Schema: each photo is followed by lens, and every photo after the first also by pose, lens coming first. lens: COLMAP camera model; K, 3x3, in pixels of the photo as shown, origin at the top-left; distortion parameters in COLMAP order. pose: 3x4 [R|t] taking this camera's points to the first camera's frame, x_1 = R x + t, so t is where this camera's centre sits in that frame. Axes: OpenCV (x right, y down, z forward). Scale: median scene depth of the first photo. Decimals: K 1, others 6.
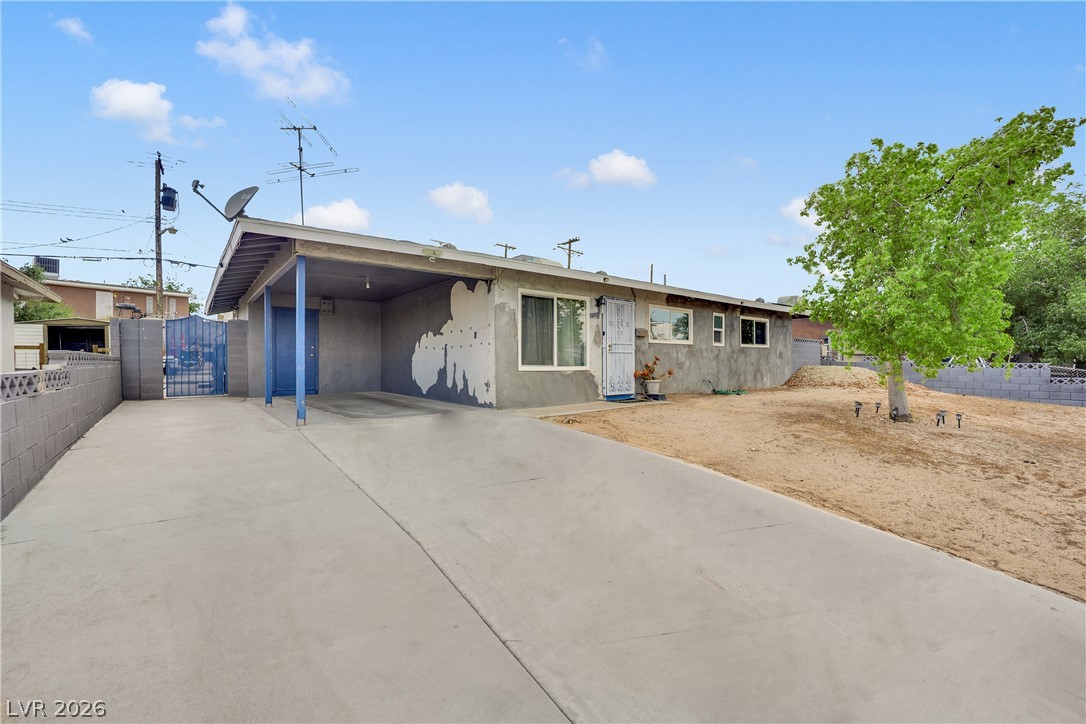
lens RADIAL K [[456.0, 0, 542.3], [0, 456.0, 358.2], [0, 0, 1]] dist [-0.022954, -0.000286]
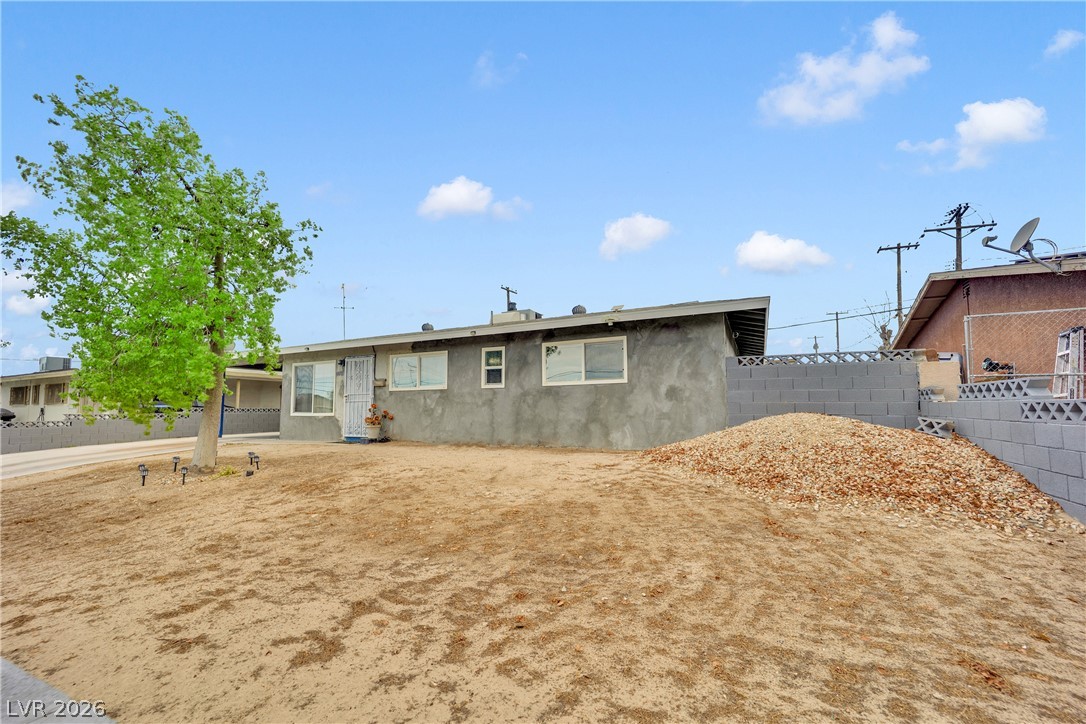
lens RADIAL K [[456.0, 0, 541.1], [0, 456.0, 362.1], [0, 0, 1]] dist [-0.022954, -0.000286]
pose [[0.420735, -0.103548, -0.901254, 1.228550], [0.011971, 0.994012, -0.108617, 0.016898], [0.907104, 0.034911, 0.419455, 0.787370]]
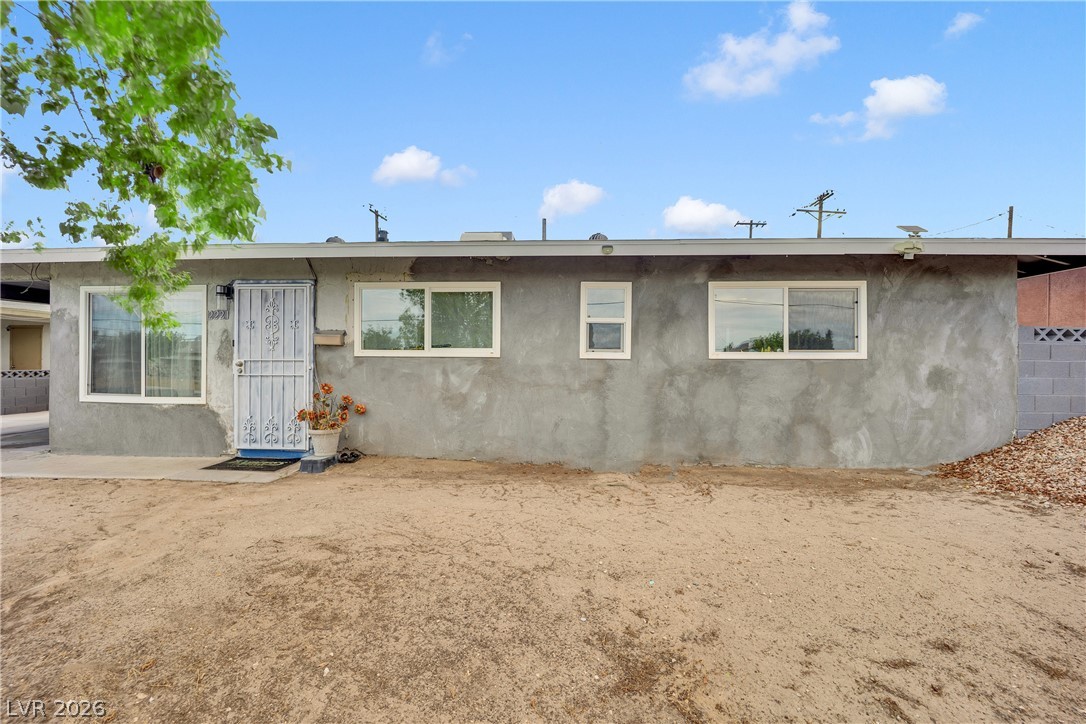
lens RADIAL K [[456.0, 0, 544.2], [0, 456.0, 357.9], [0, 0, 1]] dist [-0.022954, -0.000286]
pose [[0.741351, -0.004799, -0.671101, 0.677666], [-0.001380, 0.999961, -0.008674, -0.025440], [0.671116, 0.007357, 0.741315, 0.683237]]
